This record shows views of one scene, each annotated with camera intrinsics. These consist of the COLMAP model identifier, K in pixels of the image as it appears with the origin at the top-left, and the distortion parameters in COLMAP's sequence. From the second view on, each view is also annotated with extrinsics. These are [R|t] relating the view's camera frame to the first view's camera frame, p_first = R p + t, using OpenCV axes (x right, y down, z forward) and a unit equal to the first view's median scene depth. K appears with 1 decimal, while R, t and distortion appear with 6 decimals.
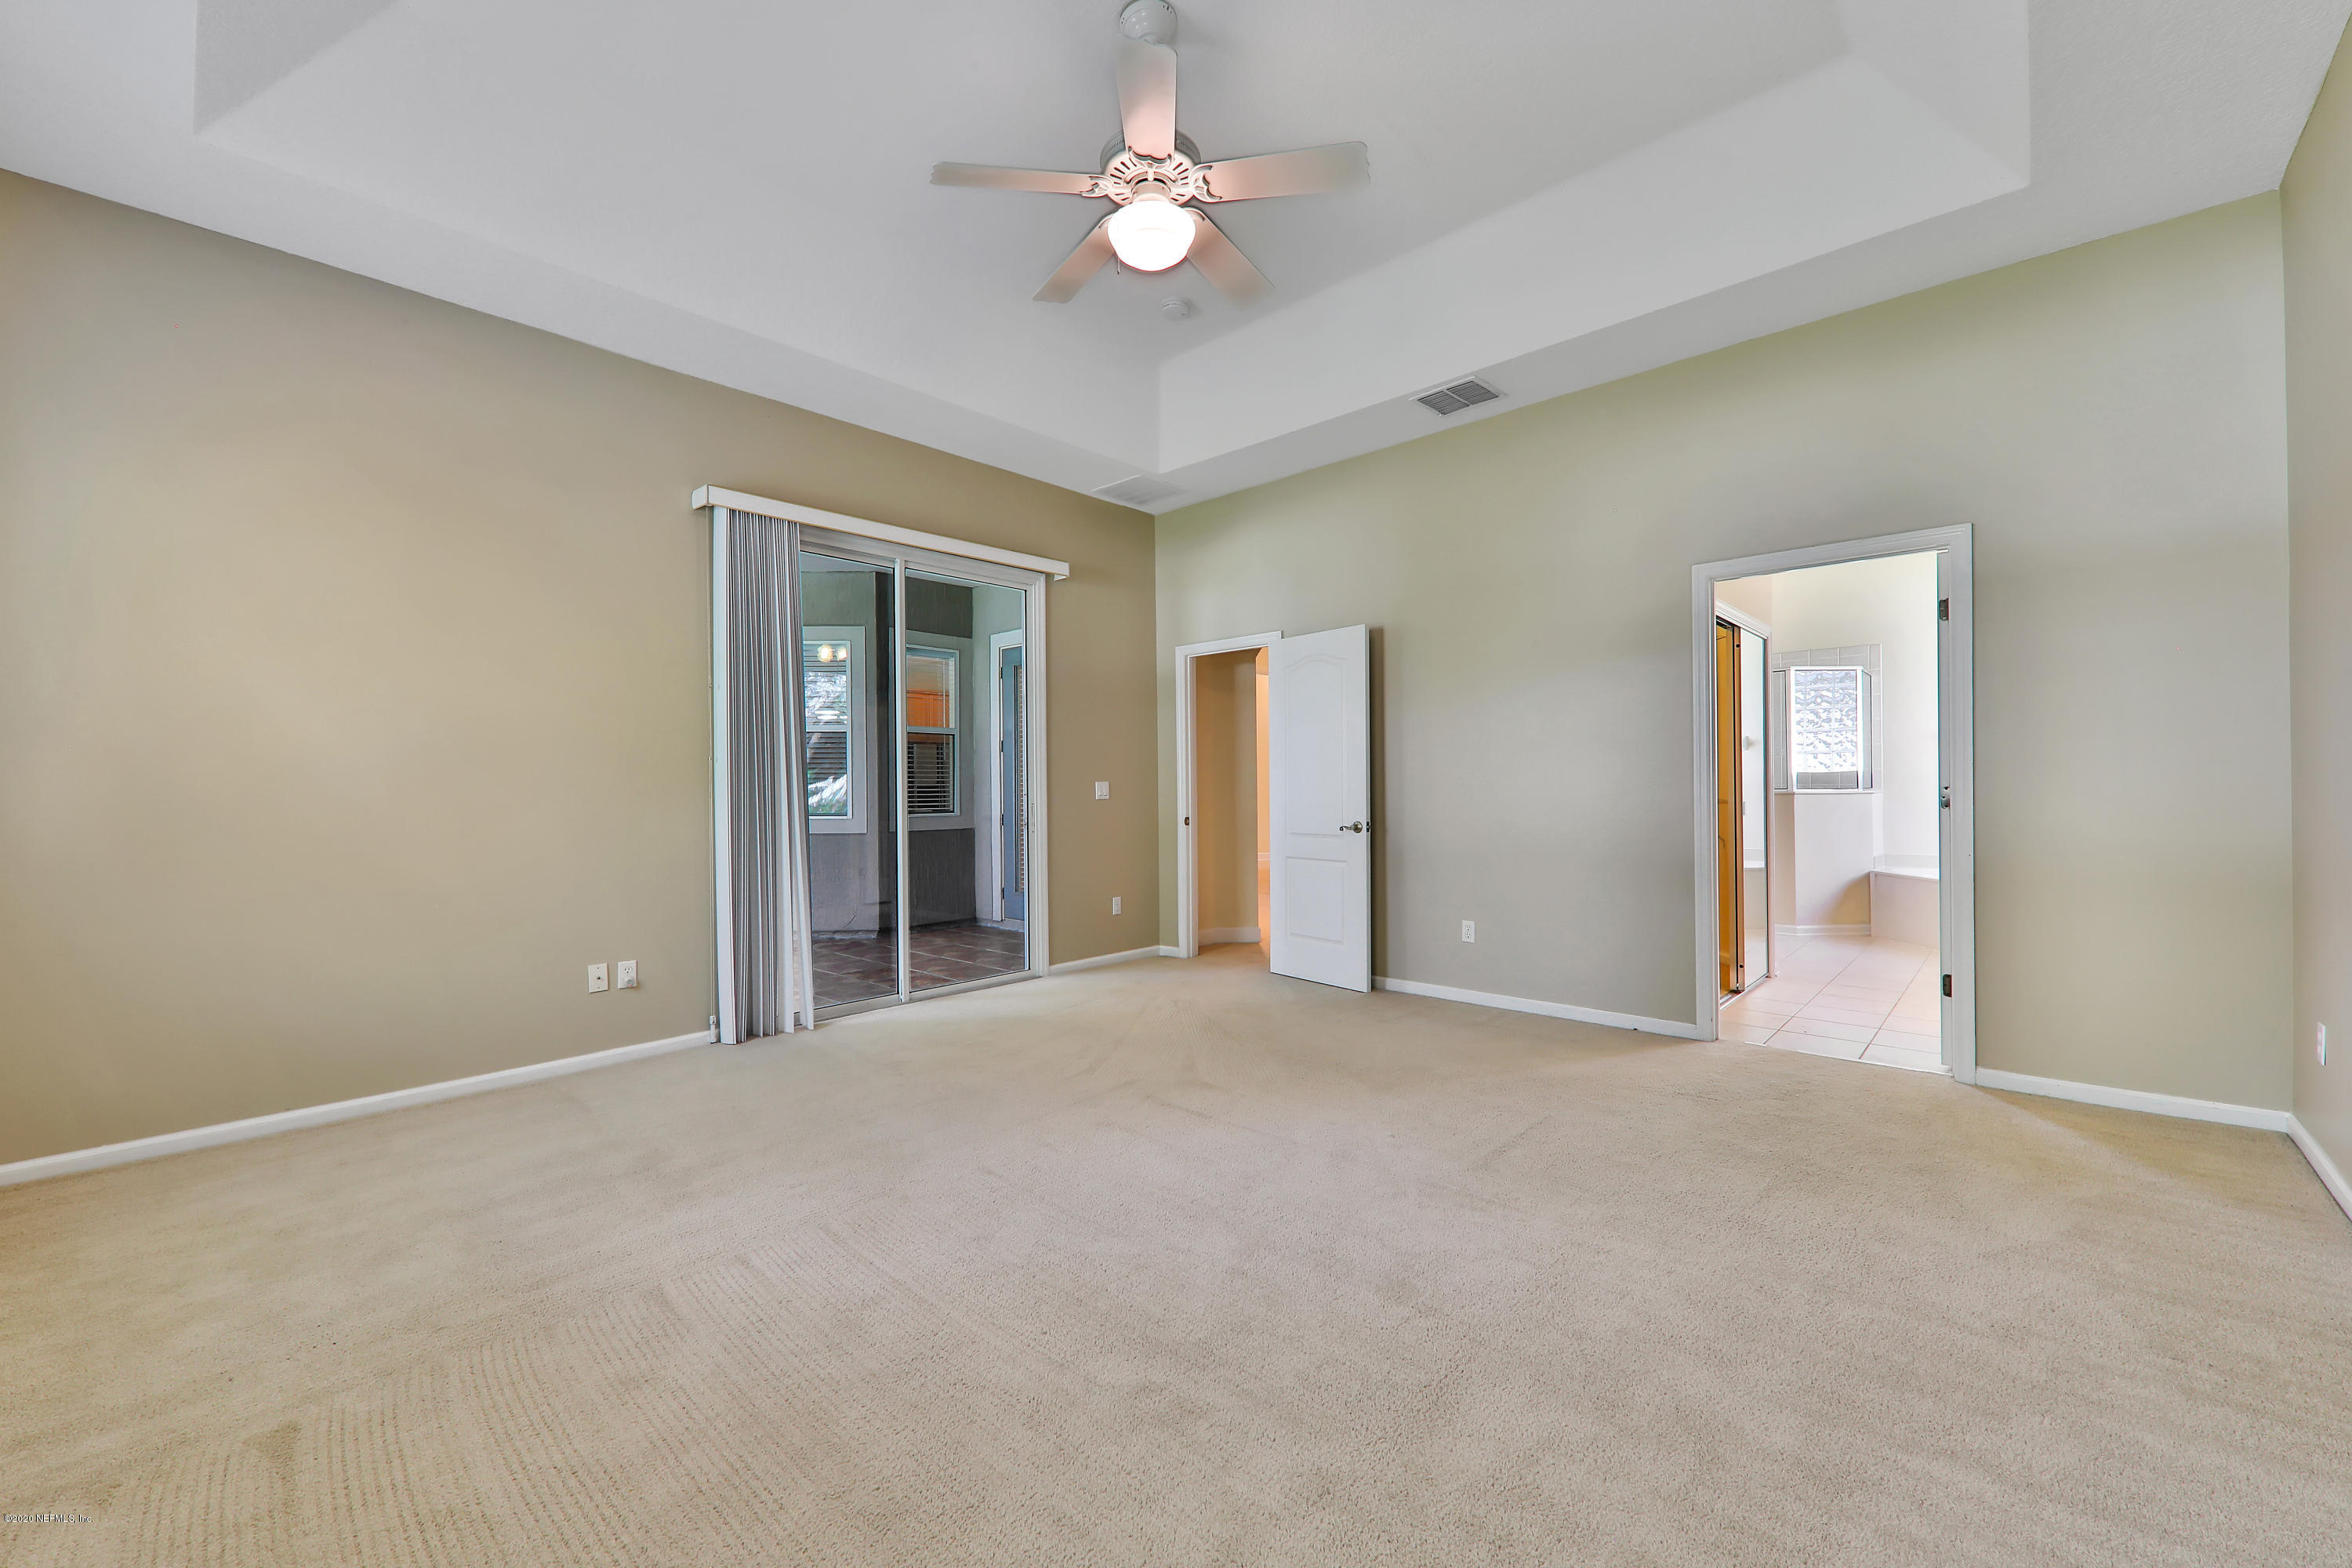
lens RADIAL K [[918.8, 0, 1158.6], [0, 918.8, 782.5], [0, 0, 1]] dist [0.000251, -0.000555]
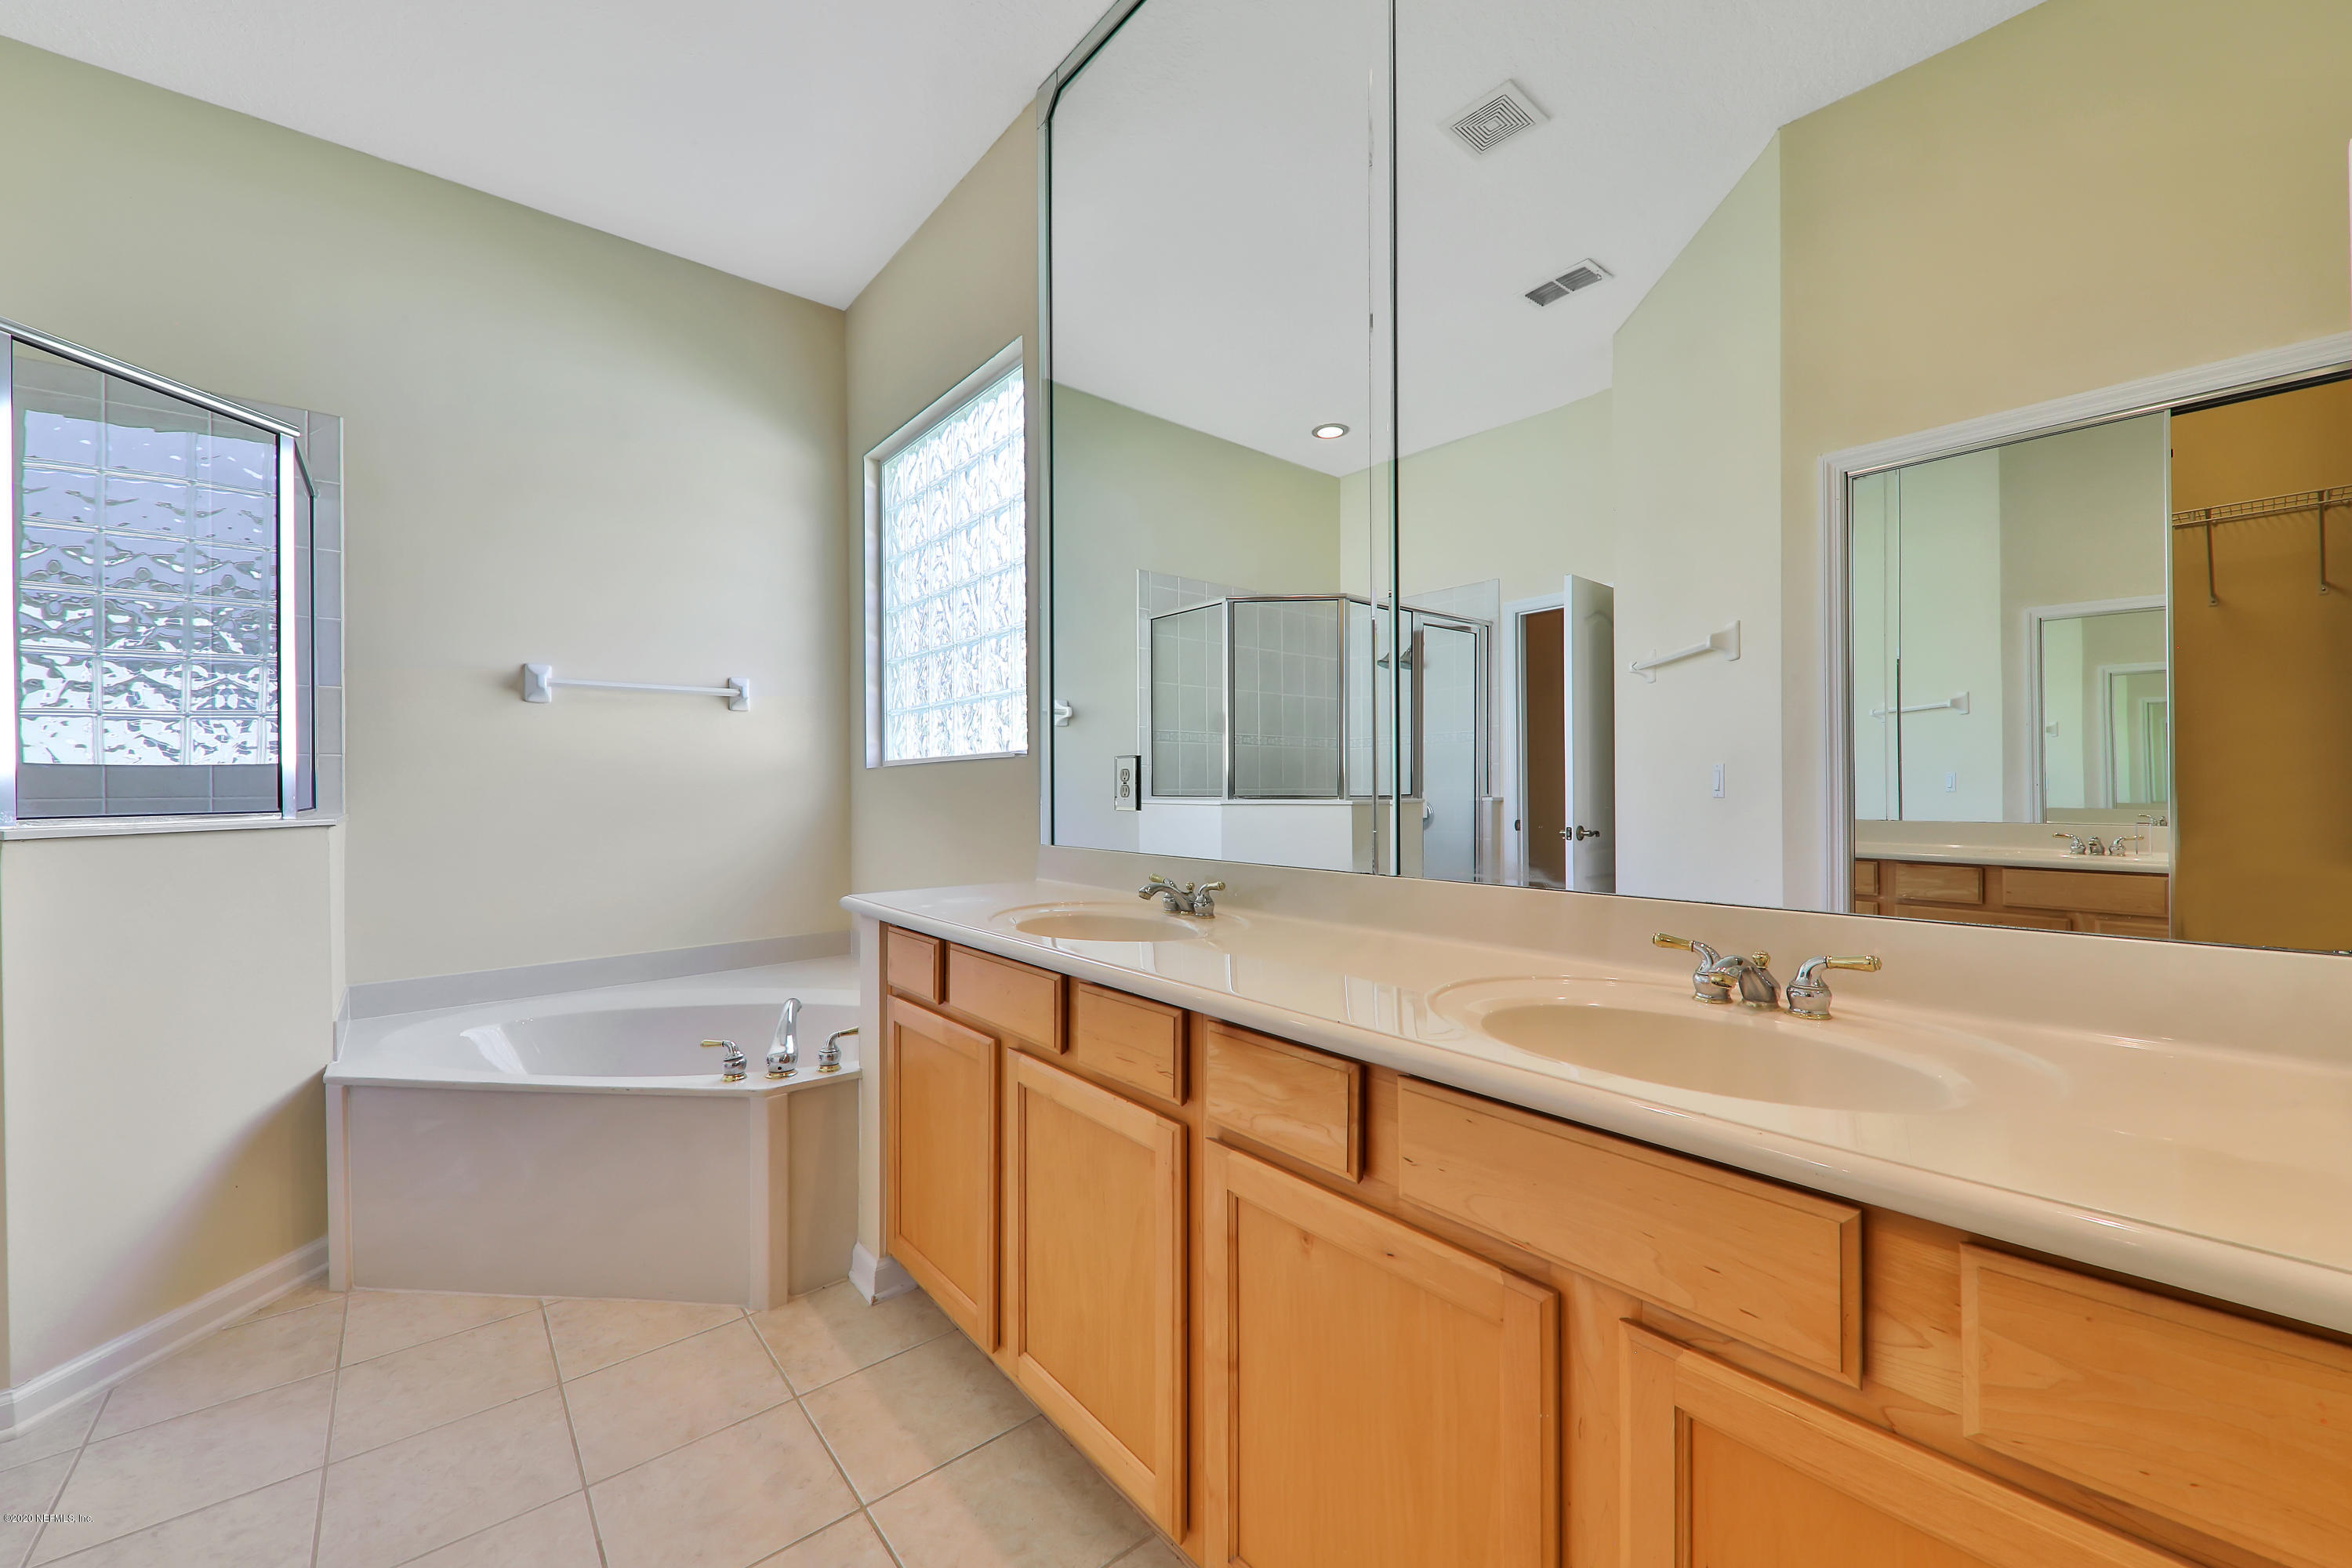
lens RADIAL K [[918.8, 0, 1158.6], [0, 918.8, 782.5], [0, 0, 1]] dist [0.000251, -0.000555]
pose [[0.121419, 0.009505, 0.992556, 0.395591], [-0.002066, 0.999954, -0.009323, -0.001326], [-0.992599, -0.000919, 0.121433, 0.541411]]
